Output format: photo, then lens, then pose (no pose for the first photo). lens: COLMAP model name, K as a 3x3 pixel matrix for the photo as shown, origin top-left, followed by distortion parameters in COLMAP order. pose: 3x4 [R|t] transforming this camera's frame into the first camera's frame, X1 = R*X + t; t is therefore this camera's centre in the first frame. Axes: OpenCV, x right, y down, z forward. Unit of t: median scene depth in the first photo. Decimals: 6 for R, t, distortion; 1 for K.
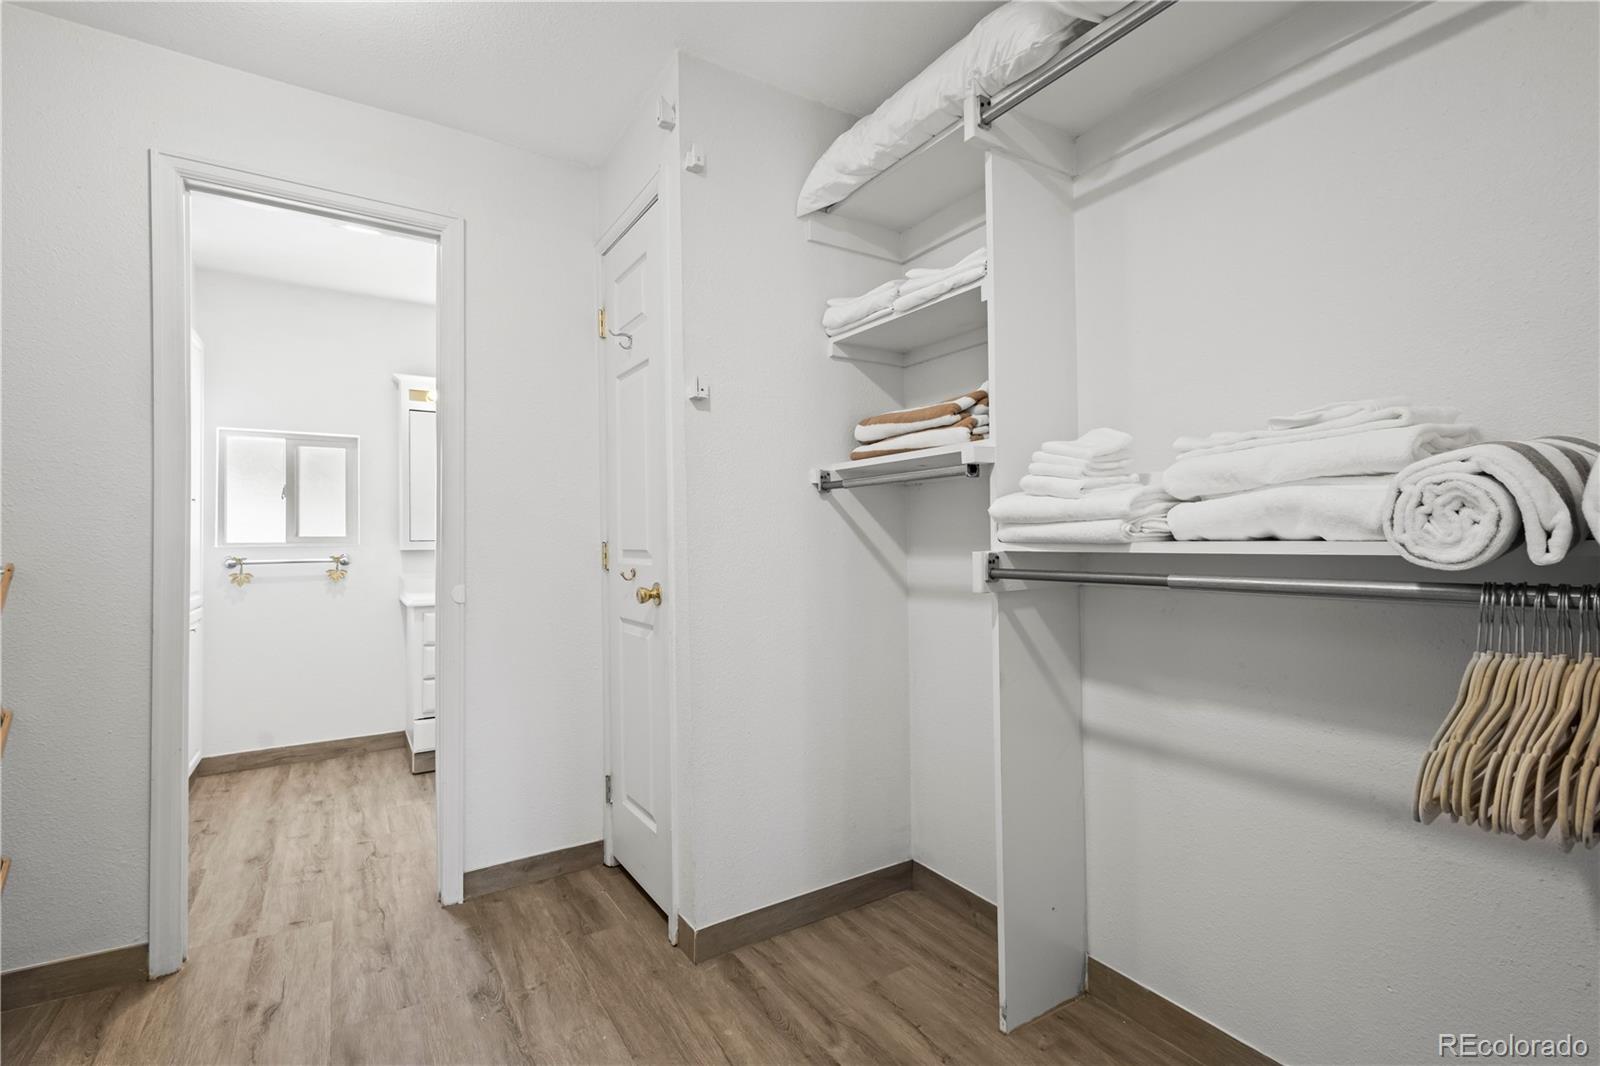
lens RADIAL K [[731.9, 0, 797.9], [0, 731.9, 535.2], [0, 0, 1]] dist [0.009620, -0.001426]
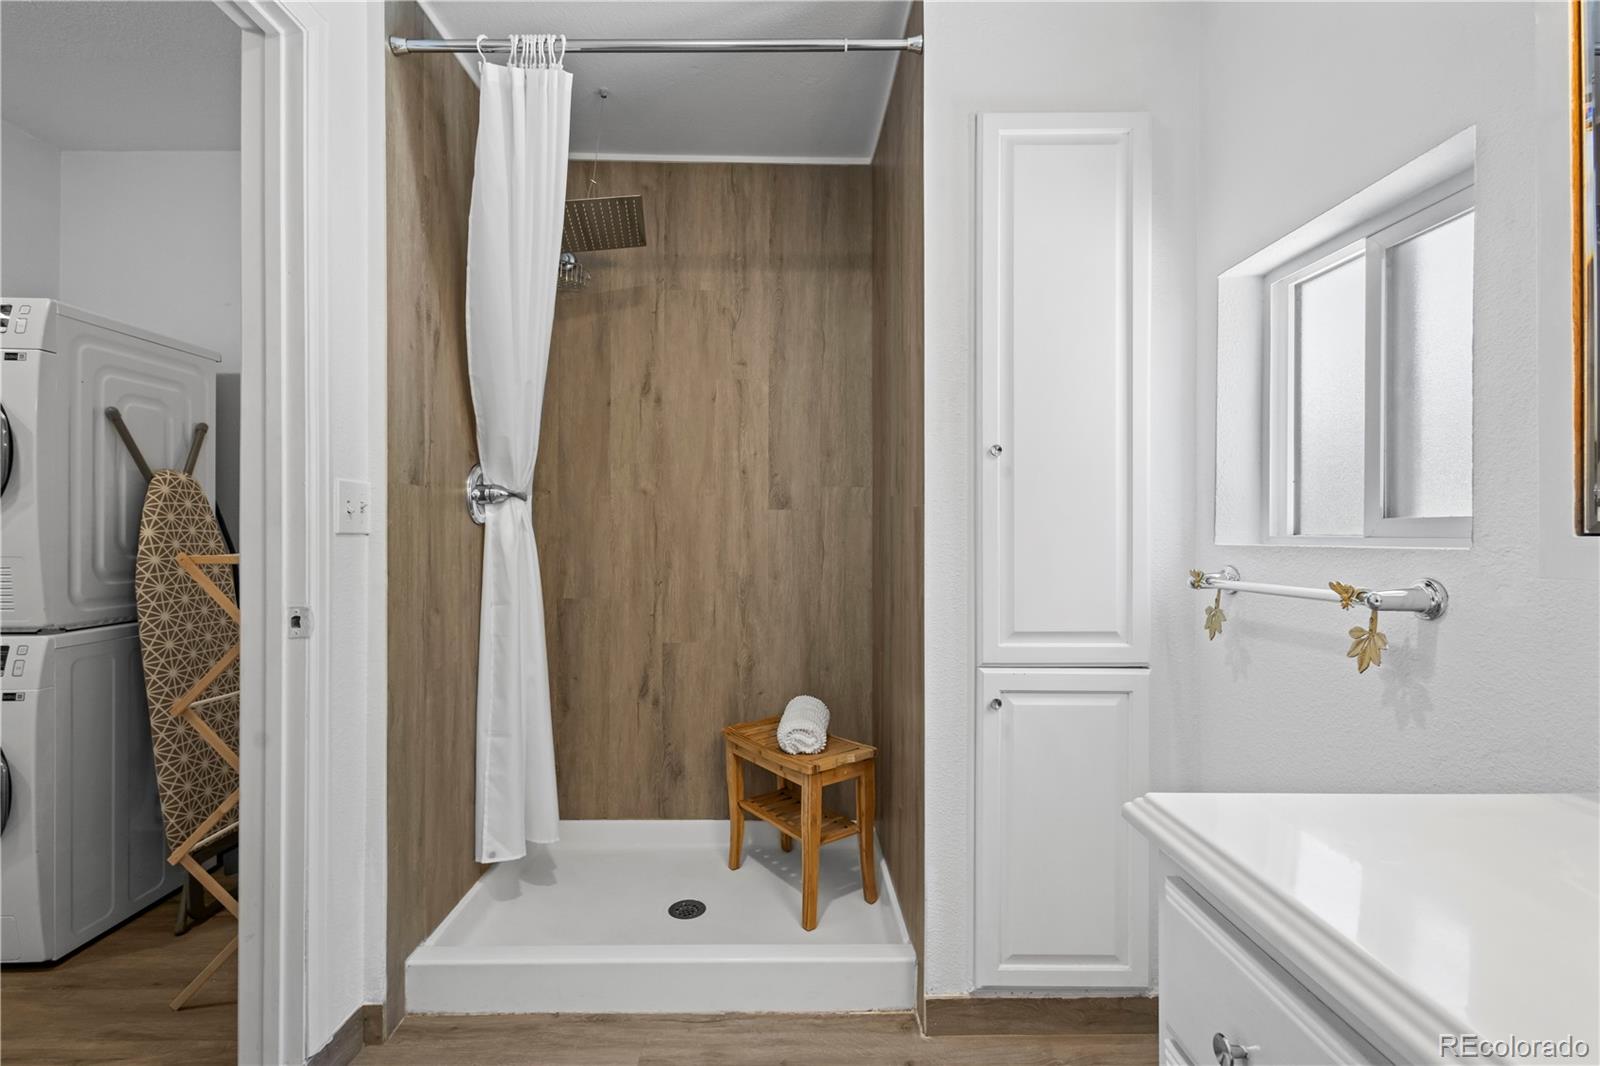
lens RADIAL K [[731.9, 0, 799.0], [0, 731.9, 537.5], [0, 0, 1]] dist [0.009620, -0.001426]
pose [[-0.531639, 0.009255, -0.846920, -0.258019], [0.012192, 0.999920, 0.003274, 0.006341], [0.846883, -0.008585, -0.531710, 0.952937]]
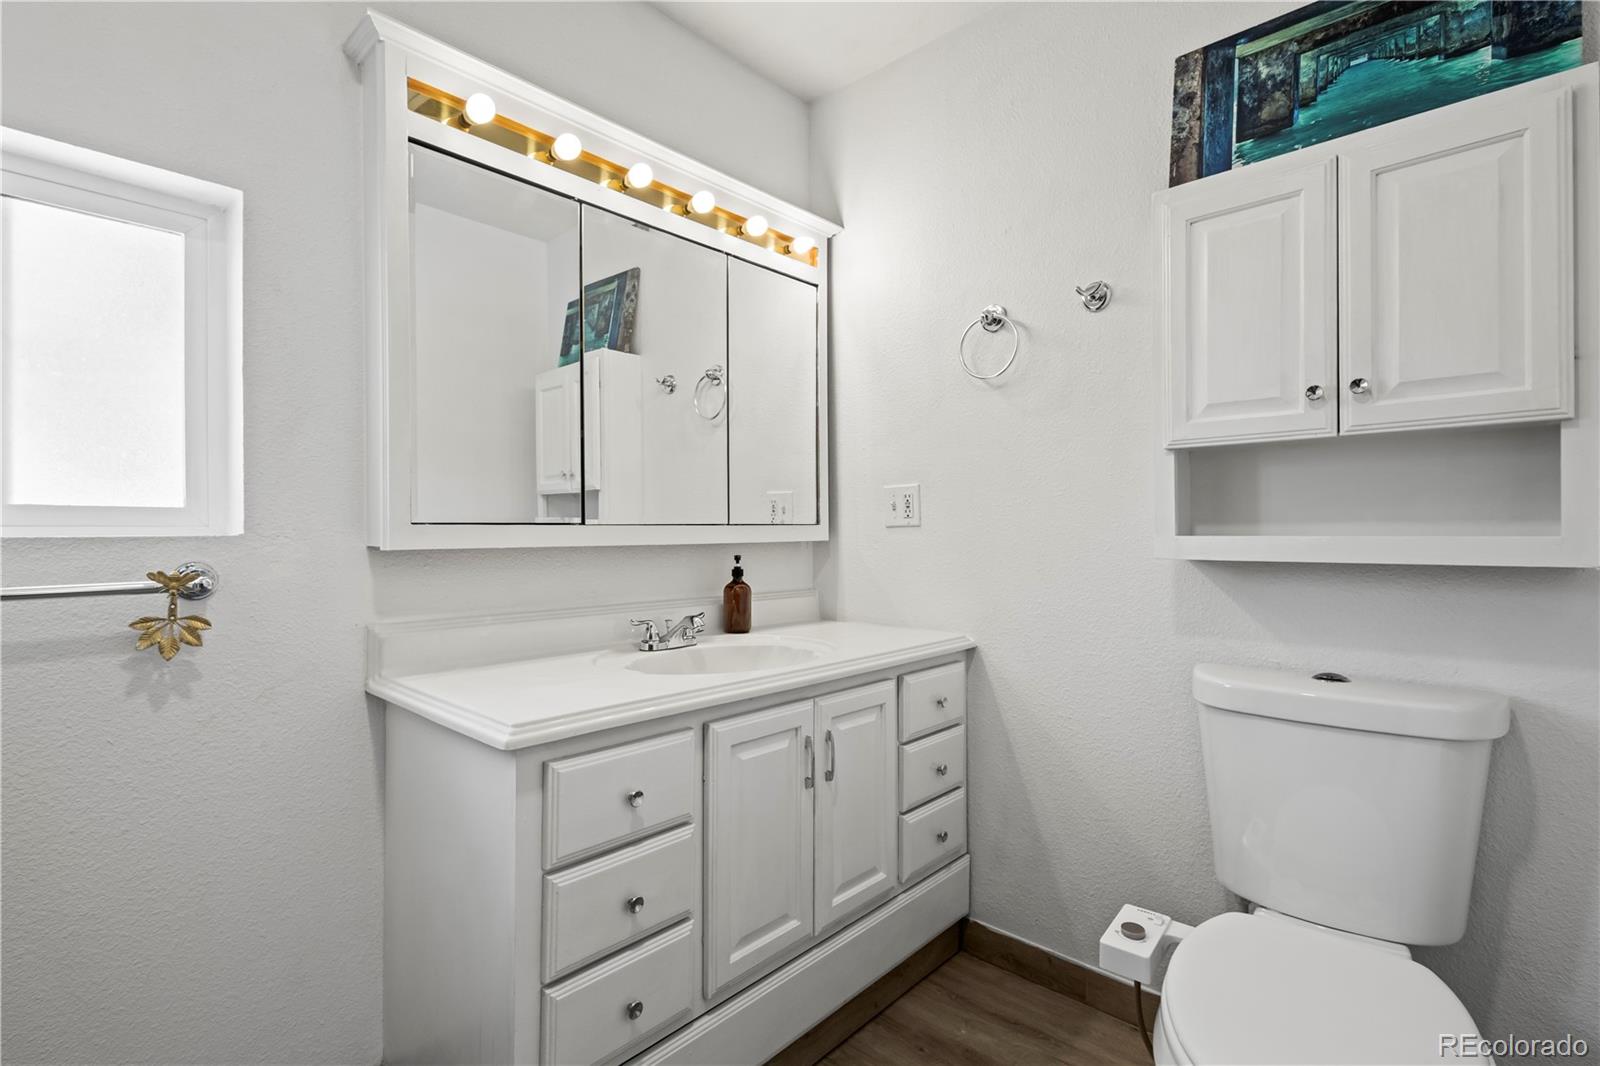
lens RADIAL K [[731.9, 0, 799.4], [0, 731.9, 529.5], [0, 0, 1]] dist [0.009620, -0.001426]
pose [[0.970517, 0.002308, 0.241020, -0.447950], [-0.005174, 0.999923, 0.011256, 0.006921], [-0.240975, -0.012171, 0.970455, 0.642665]]
